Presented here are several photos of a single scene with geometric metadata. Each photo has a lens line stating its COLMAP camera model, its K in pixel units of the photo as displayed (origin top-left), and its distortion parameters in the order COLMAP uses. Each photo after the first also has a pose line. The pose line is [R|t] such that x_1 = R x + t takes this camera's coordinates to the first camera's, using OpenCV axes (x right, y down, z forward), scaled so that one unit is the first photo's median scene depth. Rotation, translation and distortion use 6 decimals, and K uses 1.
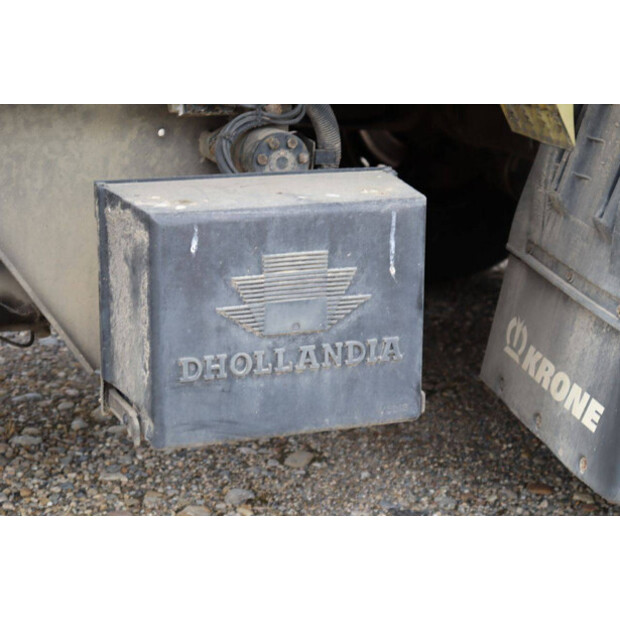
lens RADIAL K [[1483.5, 0, 309.7], [0, 1483.5, 310.0], [0, 0, 1]] dist [0.338491, 0.000000]
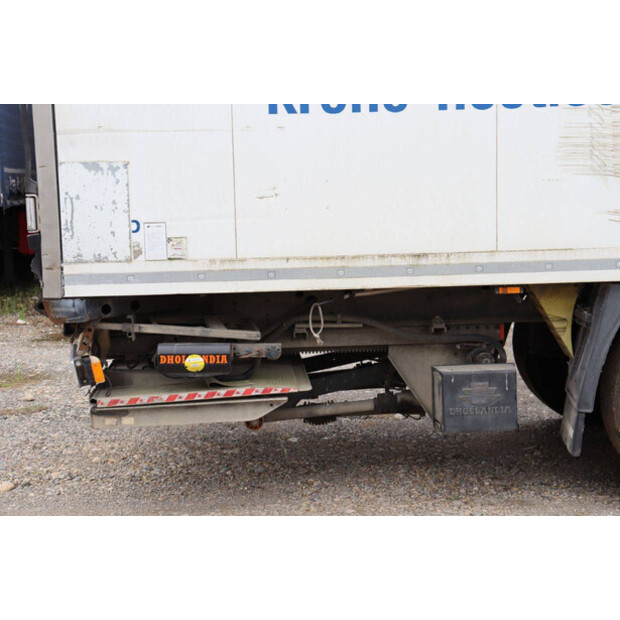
lens RADIAL K [[1297.6, 0, 309.8], [0, 1297.6, 308.4], [0, 0, 1]] dist [0.264582, 0.000000]
pose [[0.951756, -0.010286, -0.306684, 0.606745], [-0.039554, 0.986988, -0.155851, 0.313731], [0.304297, 0.160462, 0.938965, -2.341573]]
